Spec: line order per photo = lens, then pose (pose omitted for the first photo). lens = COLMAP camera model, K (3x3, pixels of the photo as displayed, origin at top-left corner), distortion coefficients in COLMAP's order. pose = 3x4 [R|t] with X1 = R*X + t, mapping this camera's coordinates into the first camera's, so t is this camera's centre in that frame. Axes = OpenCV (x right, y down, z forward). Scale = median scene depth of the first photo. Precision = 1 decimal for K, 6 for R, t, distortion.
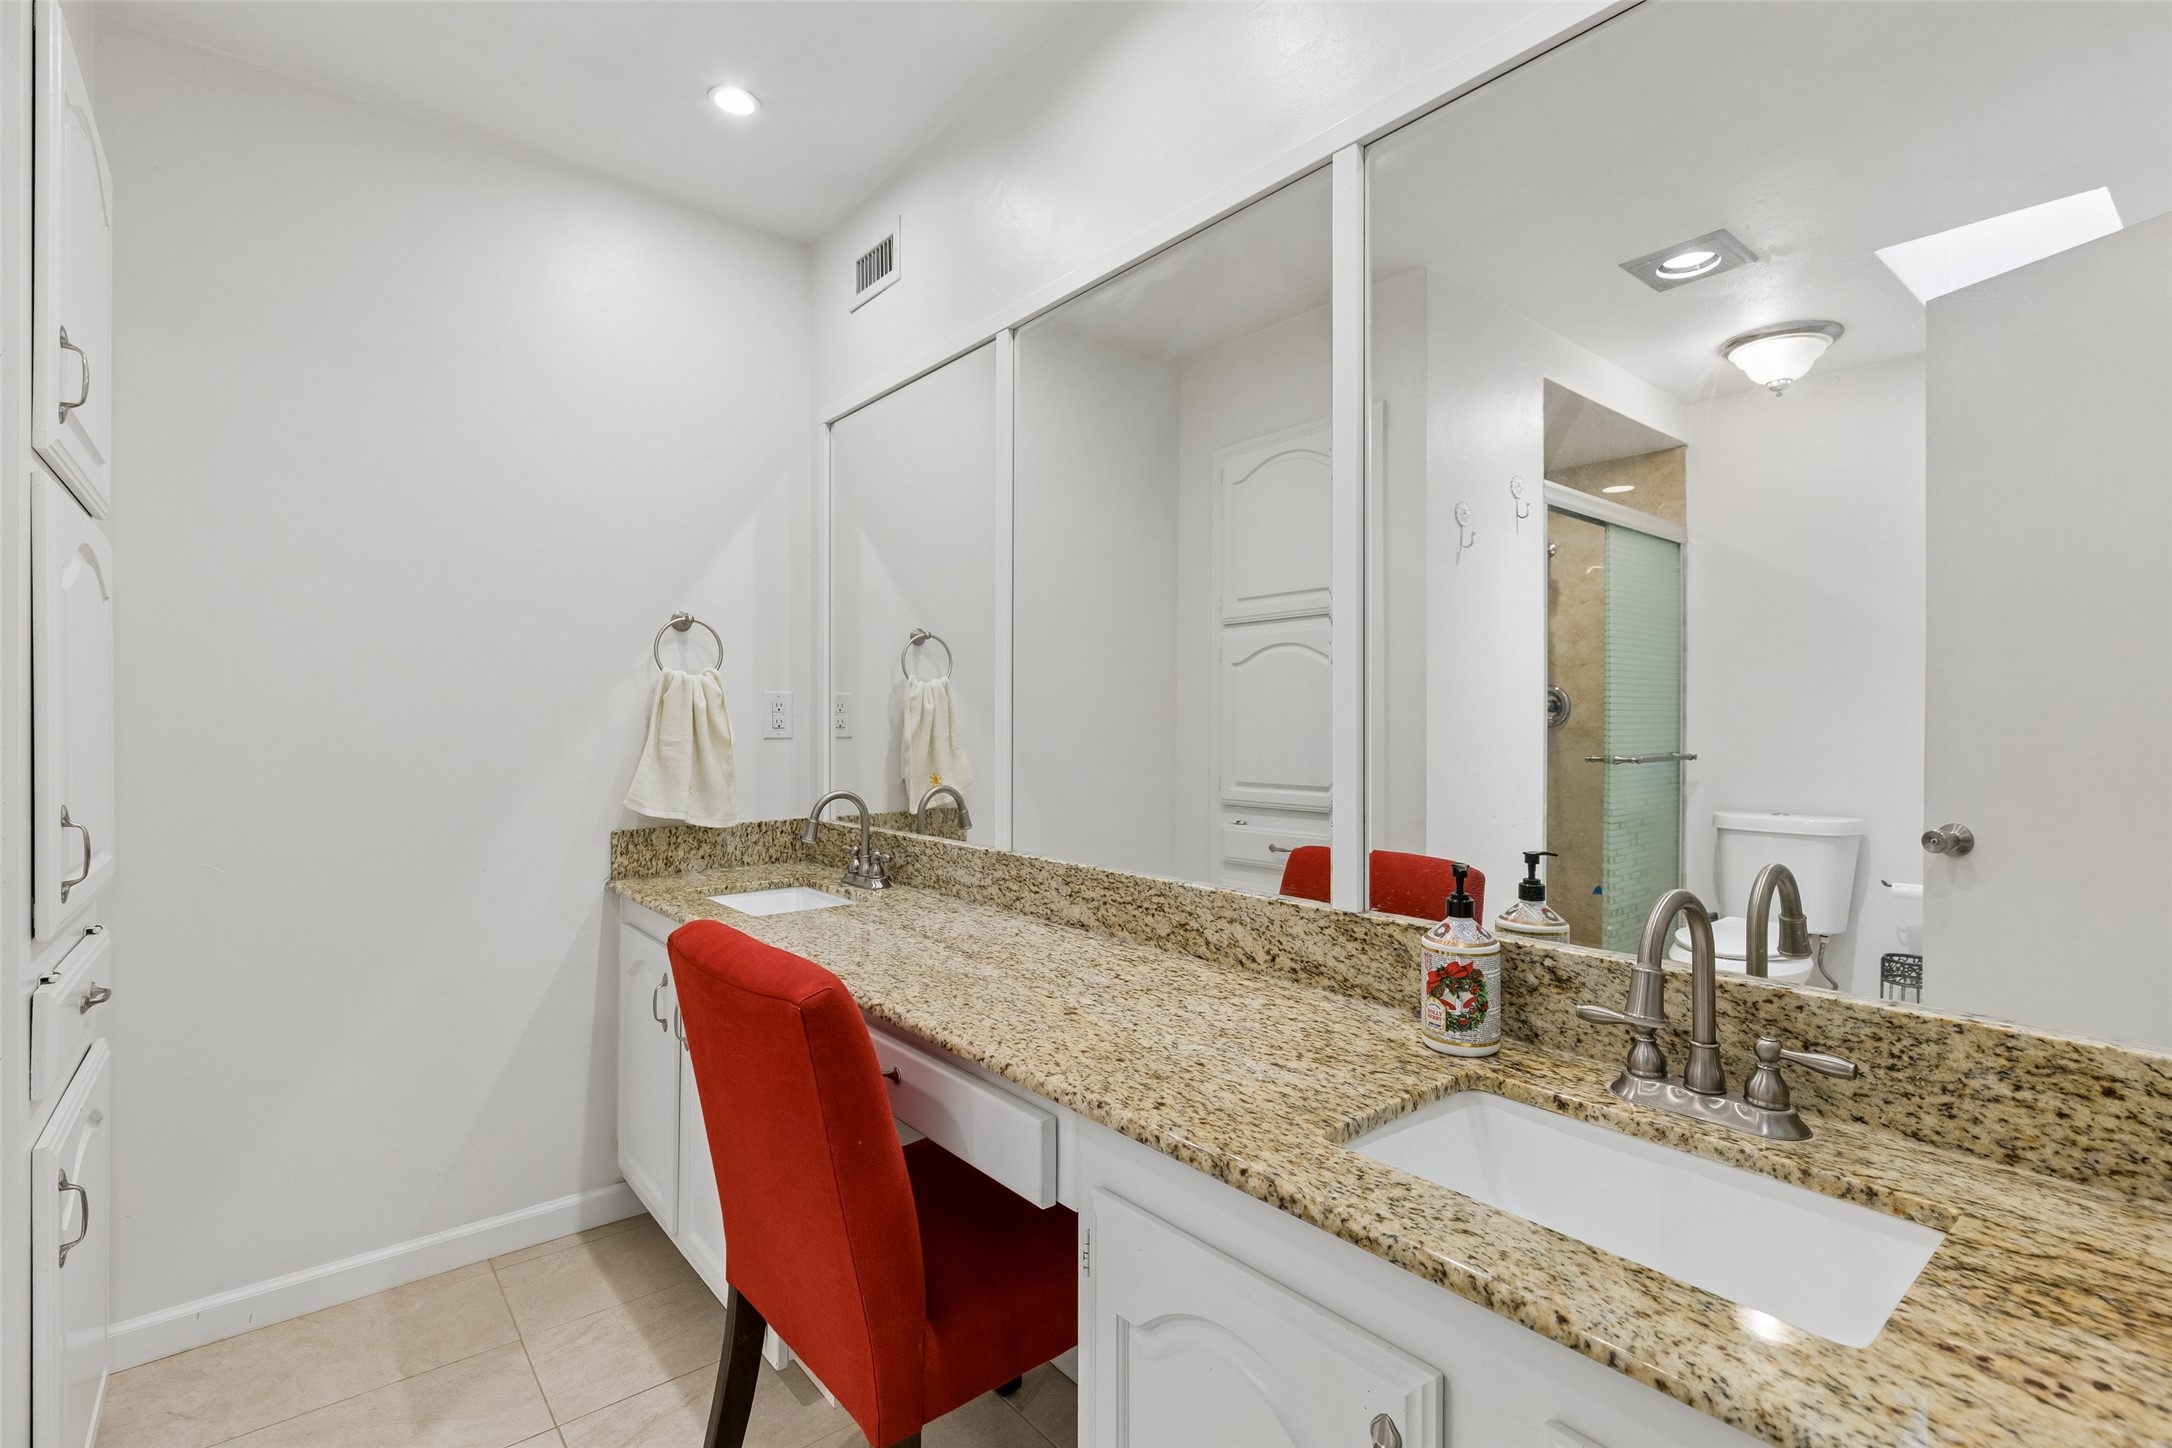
lens RADIAL K [[977.7, 0, 1076.8], [0, 977.7, 720.5], [0, 0, 1]] dist [0.002039, 0.000009]
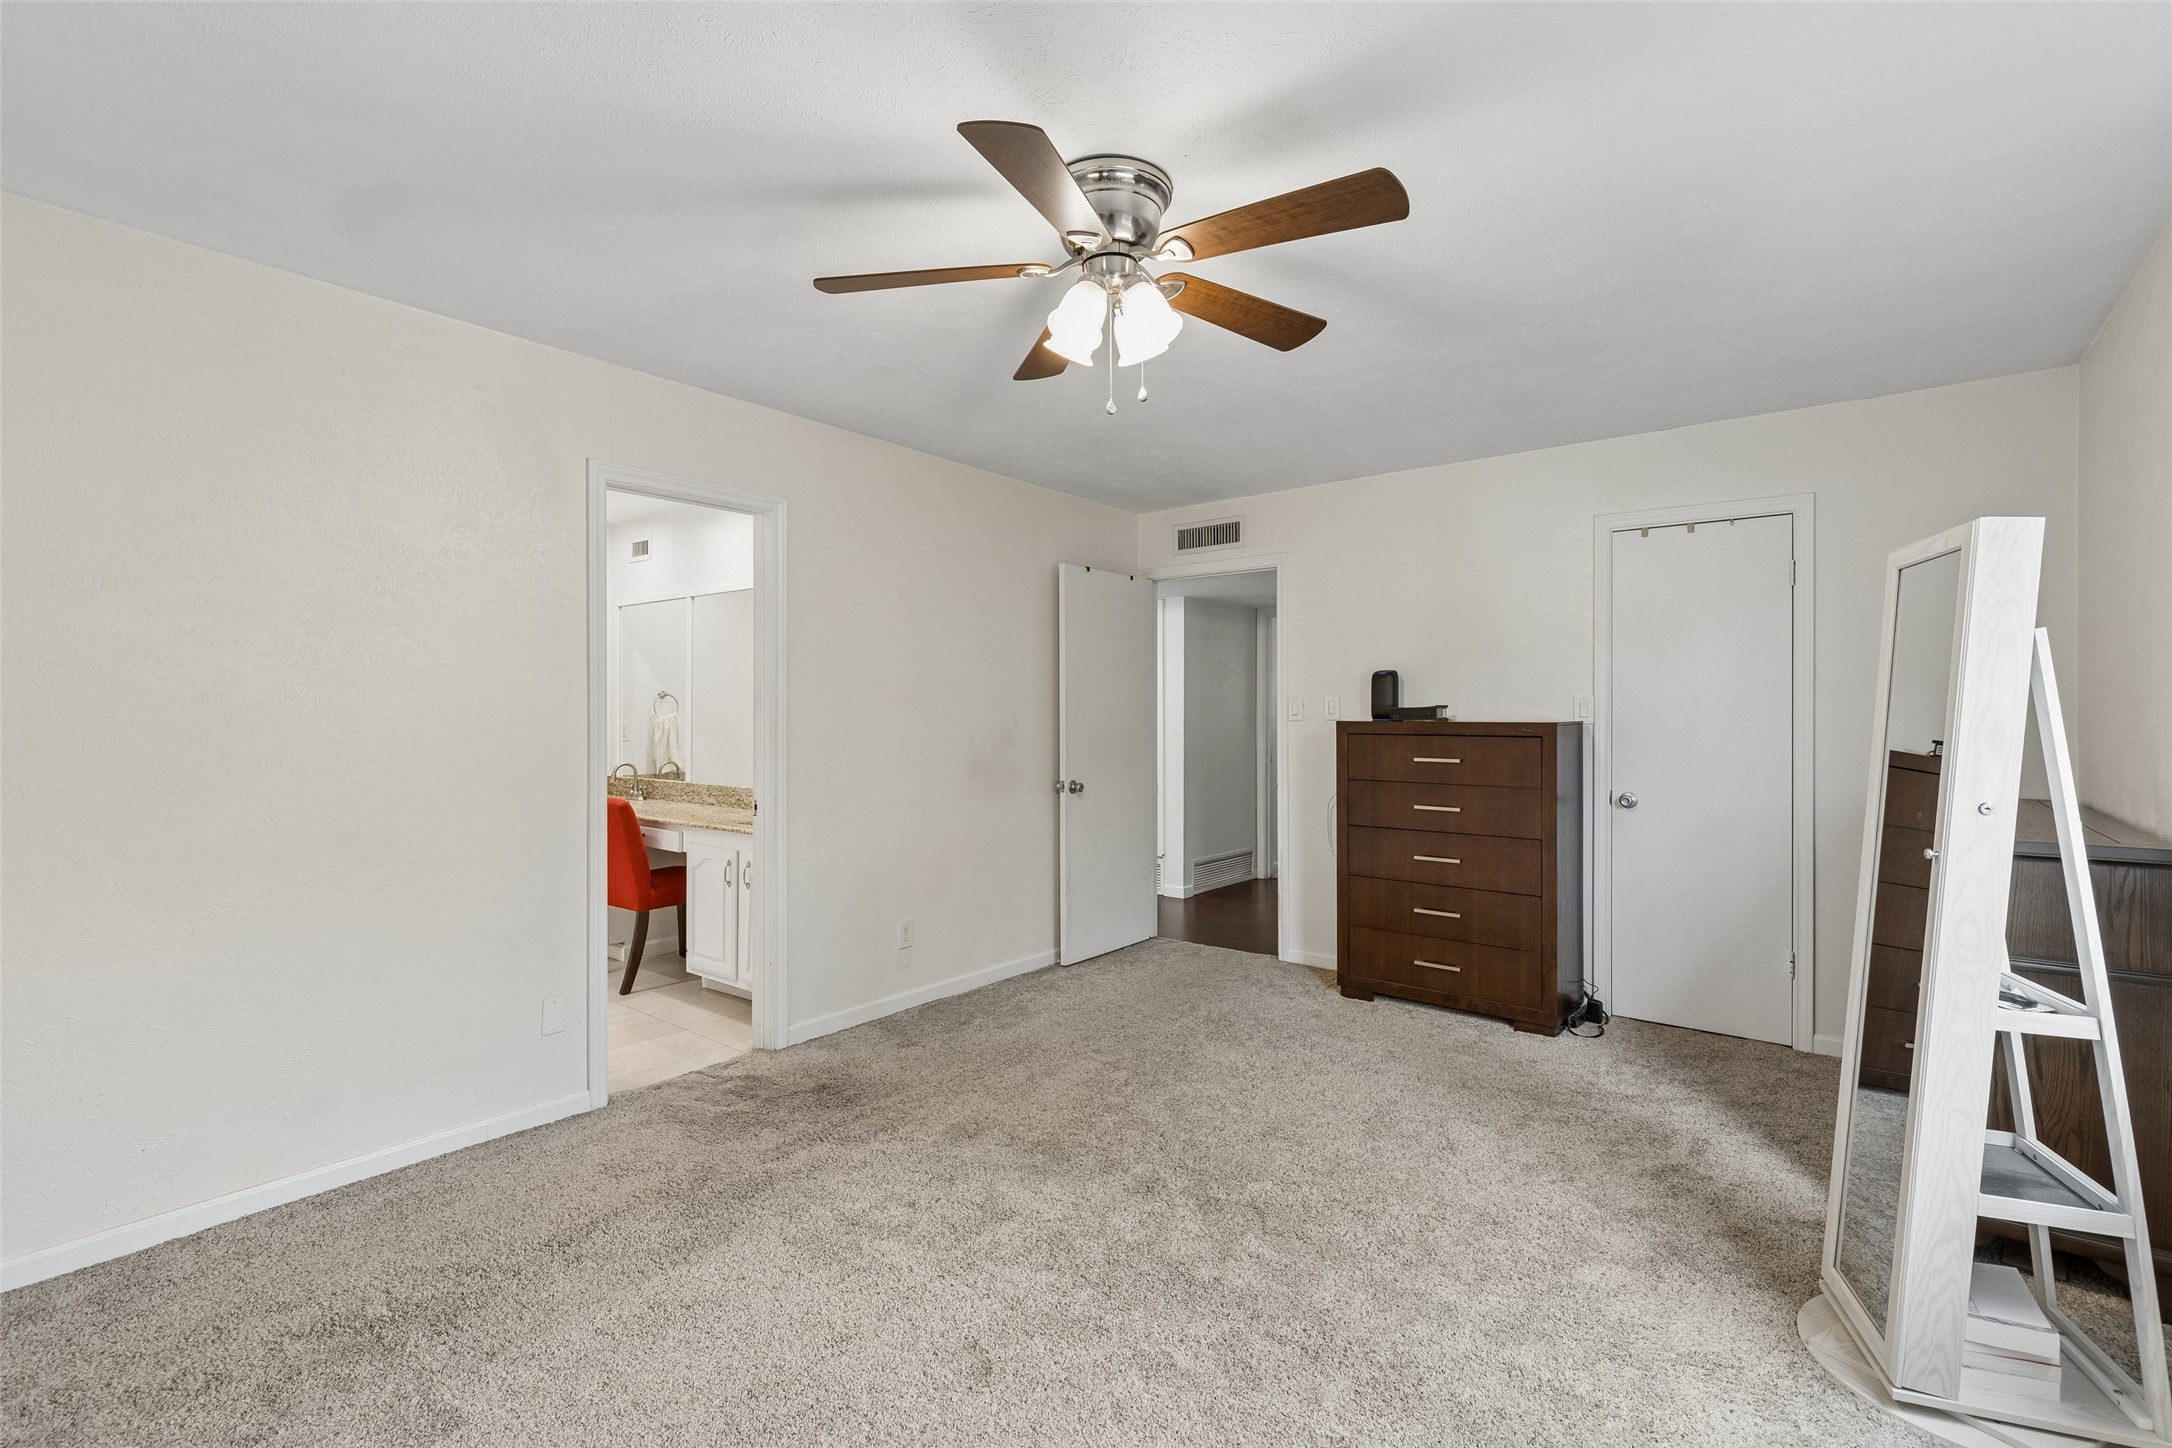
lens RADIAL K [[977.7, 0, 1076.8], [0, 977.7, 720.5], [0, 0, 1]] dist [0.002039, 0.000009]
pose [[0.978932, 0.003370, 0.204160, 0.441323], [-0.004785, 0.999968, 0.006437, -0.066697], [-0.204132, -0.007278, 0.978916, -1.968019]]
